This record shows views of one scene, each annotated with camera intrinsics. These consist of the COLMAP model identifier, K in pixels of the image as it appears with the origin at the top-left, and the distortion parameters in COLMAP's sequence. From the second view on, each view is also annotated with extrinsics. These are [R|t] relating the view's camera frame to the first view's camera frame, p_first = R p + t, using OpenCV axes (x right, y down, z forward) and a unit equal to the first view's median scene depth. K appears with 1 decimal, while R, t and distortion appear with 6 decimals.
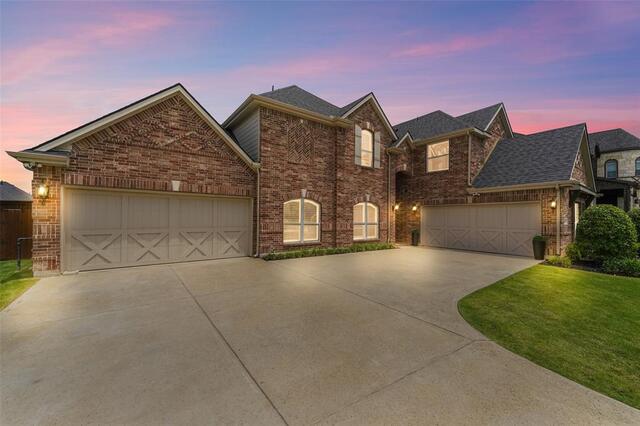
lens RADIAL K [[253.3, 0, 321.9], [0, 253.3, 213.5], [0, 0, 1]] dist [-0.004011, -0.000125]
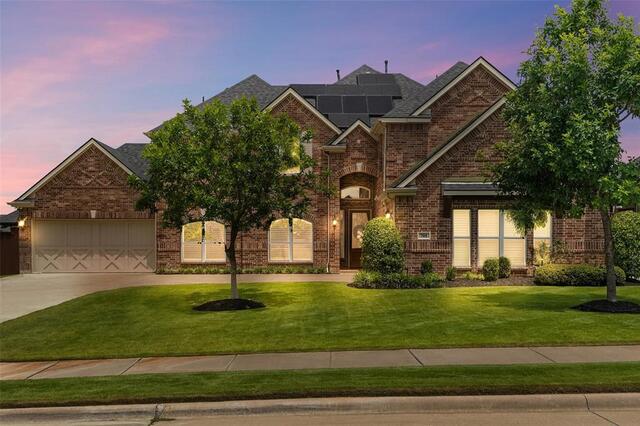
lens RADIAL K [[618.8, 0, 319.7], [0, 618.8, 215.8], [0, 0, 1]] dist [0.022091, 0.000000]
pose [[0.817721, -0.024900, -0.575077, 2.186029], [0.020772, 0.999690, -0.013748, -0.030389], [0.575240, -0.000703, 0.817984, -0.946065]]
